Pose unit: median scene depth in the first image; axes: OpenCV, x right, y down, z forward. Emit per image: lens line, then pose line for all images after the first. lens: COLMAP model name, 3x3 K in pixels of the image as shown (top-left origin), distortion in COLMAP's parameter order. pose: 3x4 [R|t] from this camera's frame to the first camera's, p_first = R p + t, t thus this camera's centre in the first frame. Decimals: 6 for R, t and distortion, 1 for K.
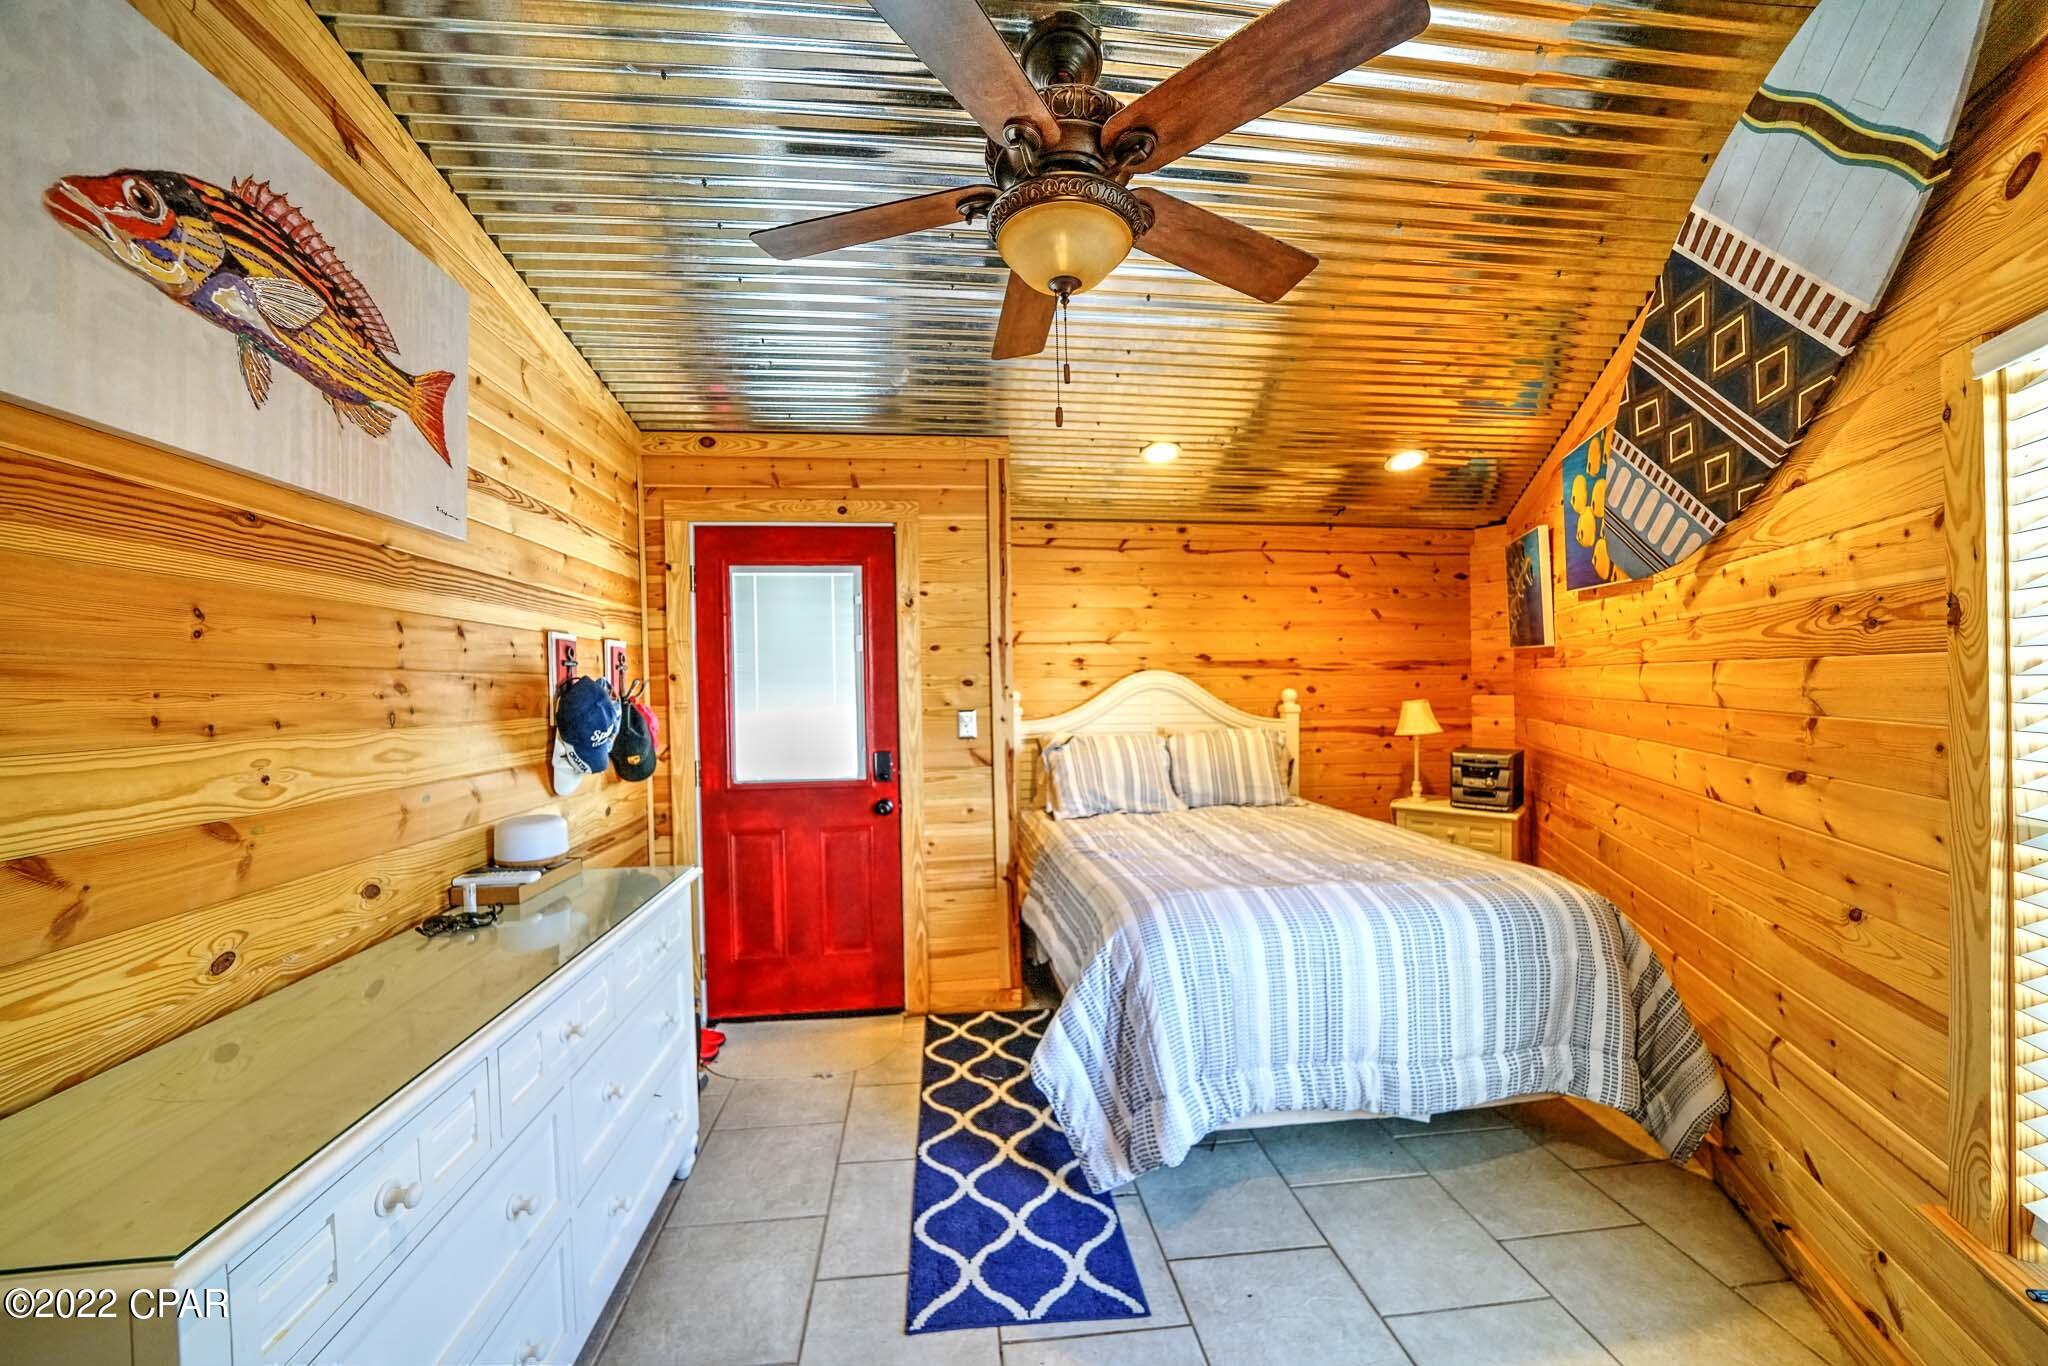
lens RADIAL K [[727.7, 0, 1007.4], [0, 727.7, 693.0], [0, 0, 1]] dist [-0.022846, 0.003453]
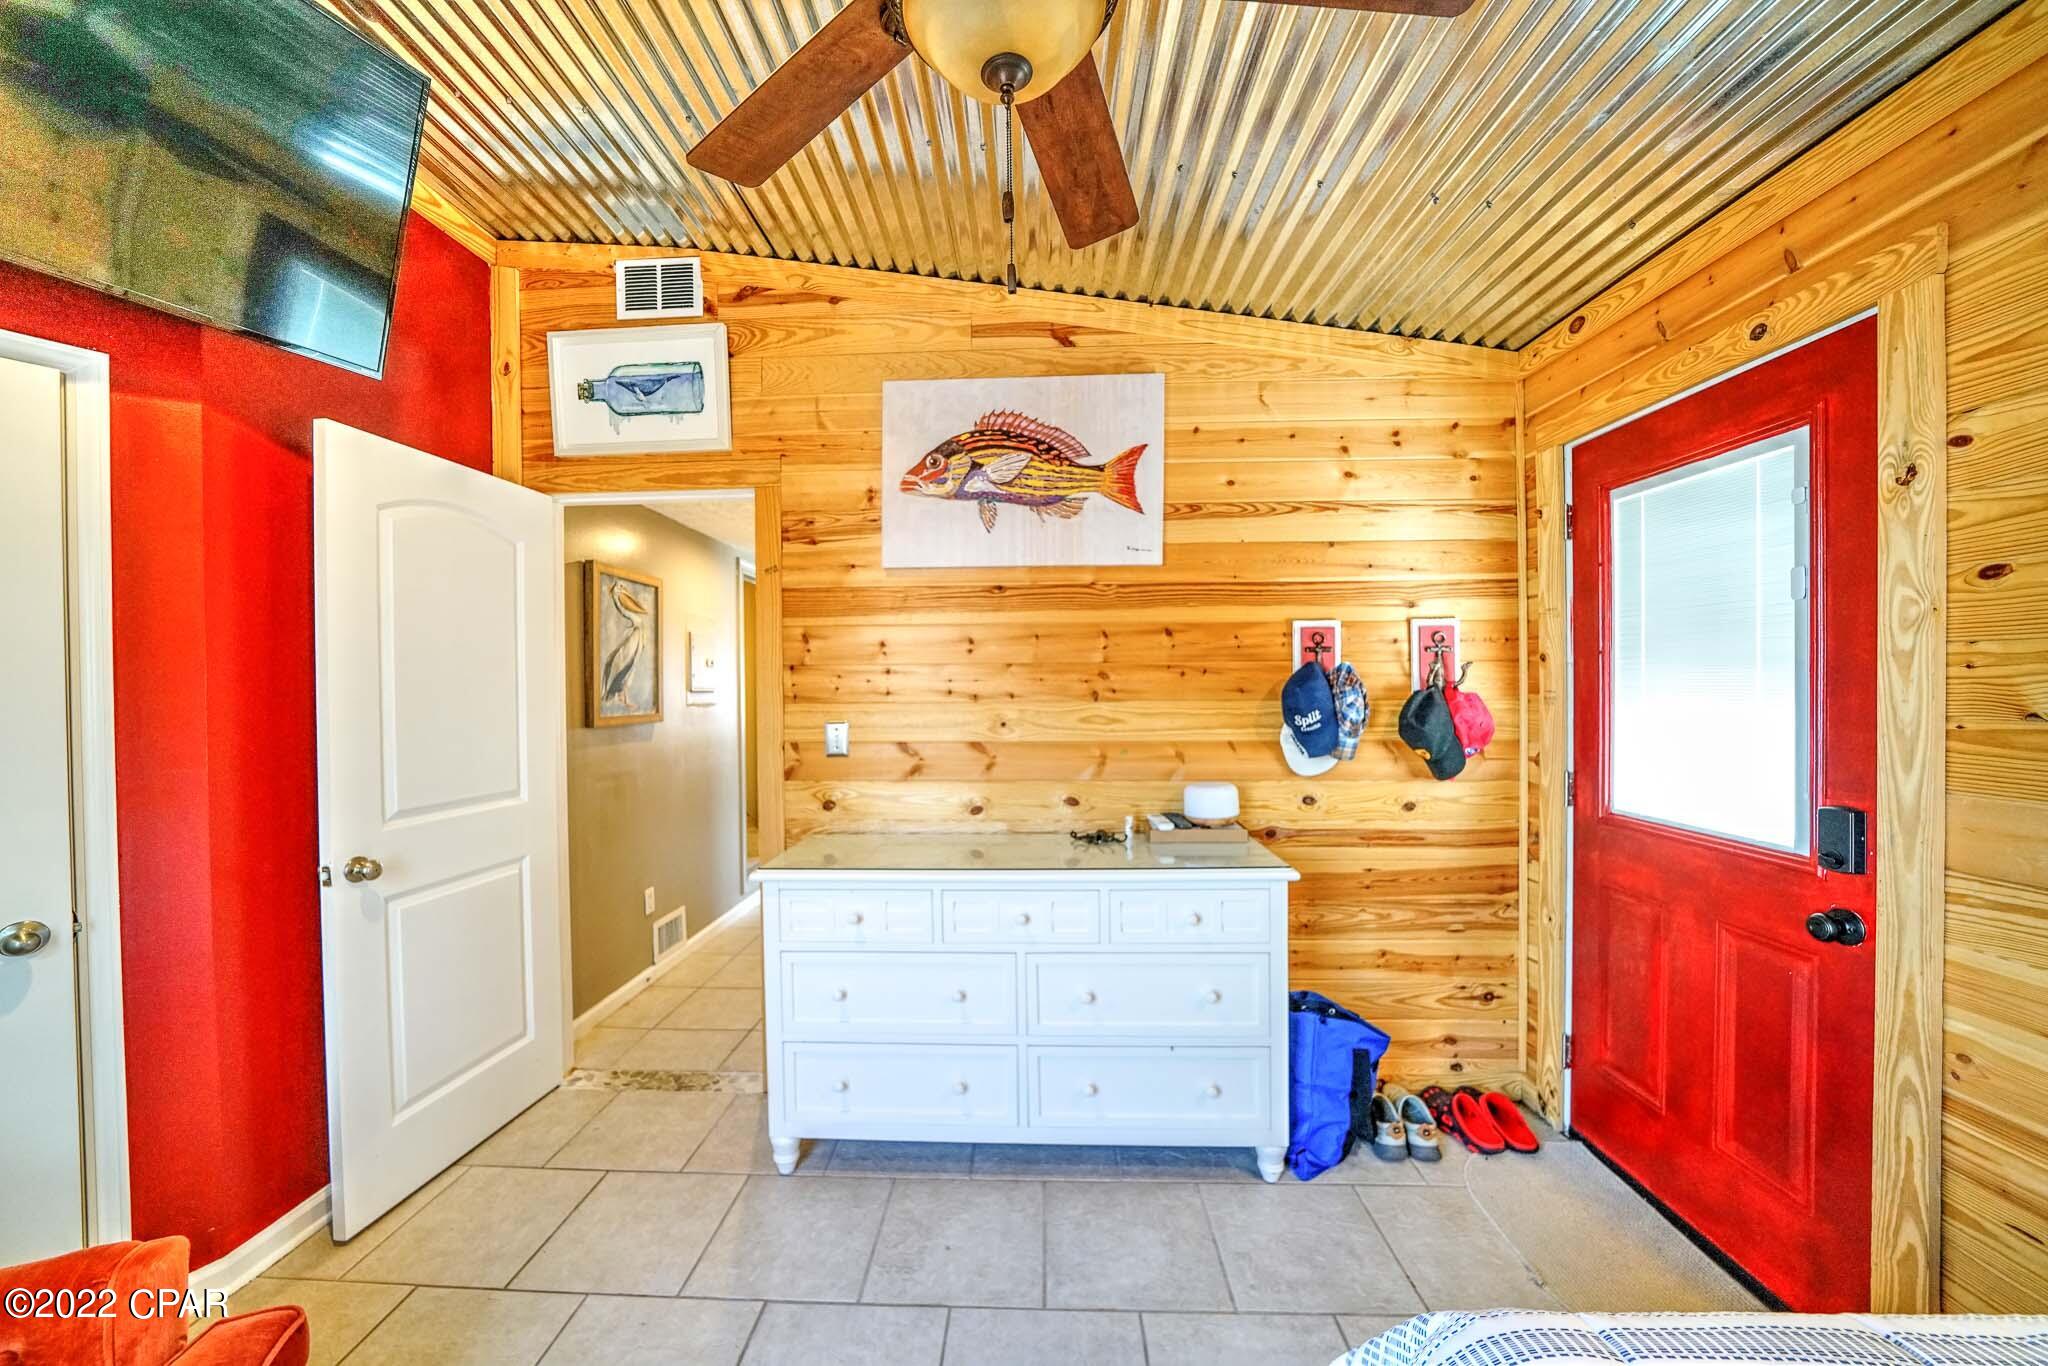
lens RADIAL K [[727.7, 0, 1009.3], [0, 727.7, 693.5], [0, 0, 1]] dist [-0.022846, 0.003453]
pose [[-0.151963, 0.035061, -0.987764, 0.466836], [0.004073, 0.999384, 0.034847, -0.015347], [0.988378, 0.001273, -0.152012, 0.693545]]
